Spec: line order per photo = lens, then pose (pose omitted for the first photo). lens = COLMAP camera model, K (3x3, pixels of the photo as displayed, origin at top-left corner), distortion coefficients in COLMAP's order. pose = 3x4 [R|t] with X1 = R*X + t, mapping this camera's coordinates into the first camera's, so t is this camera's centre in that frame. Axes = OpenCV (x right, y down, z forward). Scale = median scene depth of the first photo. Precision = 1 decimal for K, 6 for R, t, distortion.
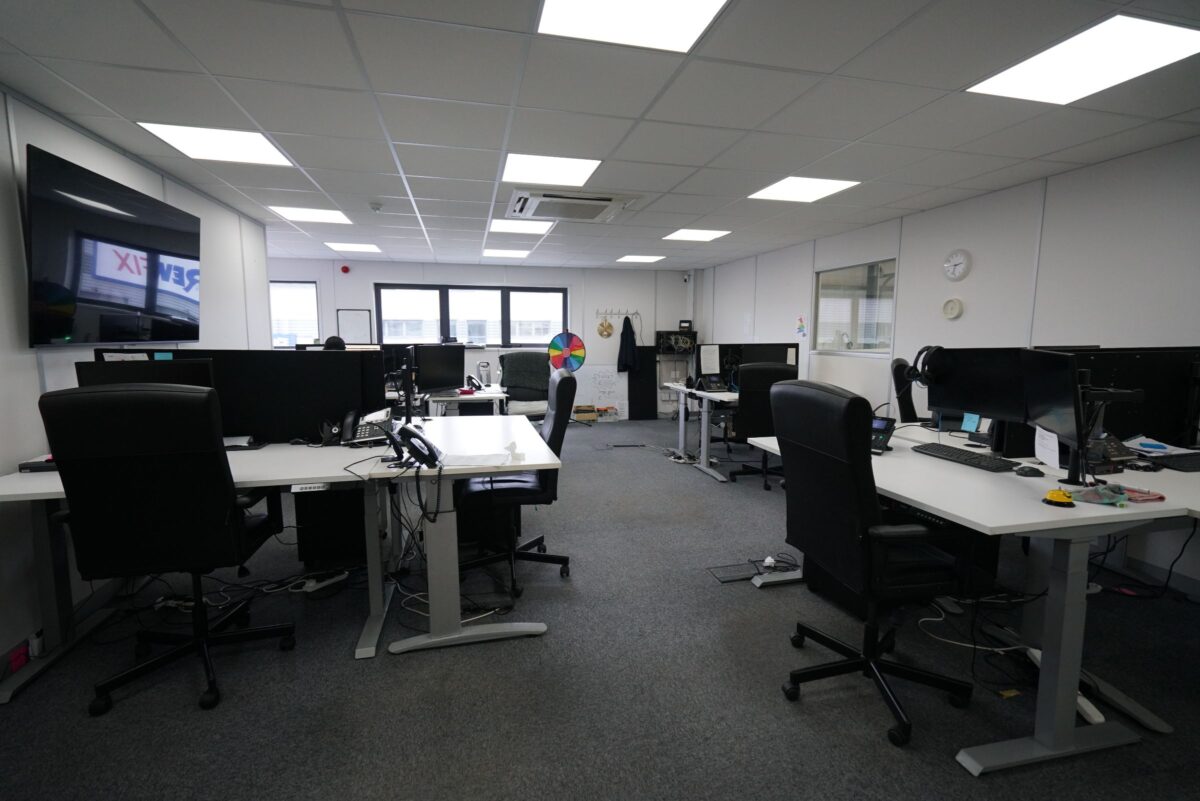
lens RADIAL K [[534.6, 0, 596.6], [0, 534.6, 397.4], [0, 0, 1]] dist [-0.001275, 0.000537]
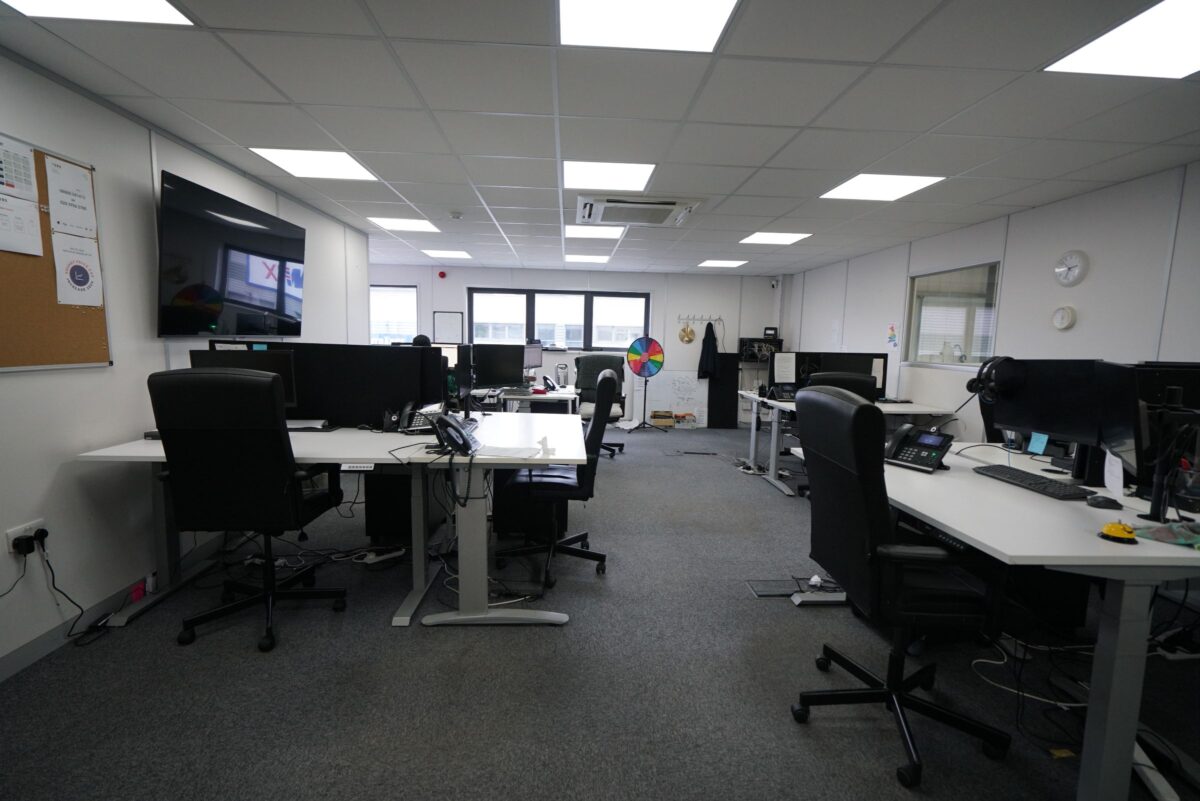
lens RADIAL K [[534.4, 0, 597.1], [0, 534.4, 401.2], [0, 0, 1]] dist [0.001211, 0.001010]
pose [[0.982036, 0.042896, -0.183751, 0.119389], [-0.043760, 0.999042, -0.000645, 0.008279], [0.183547, 0.008675, 0.982973, -0.006790]]
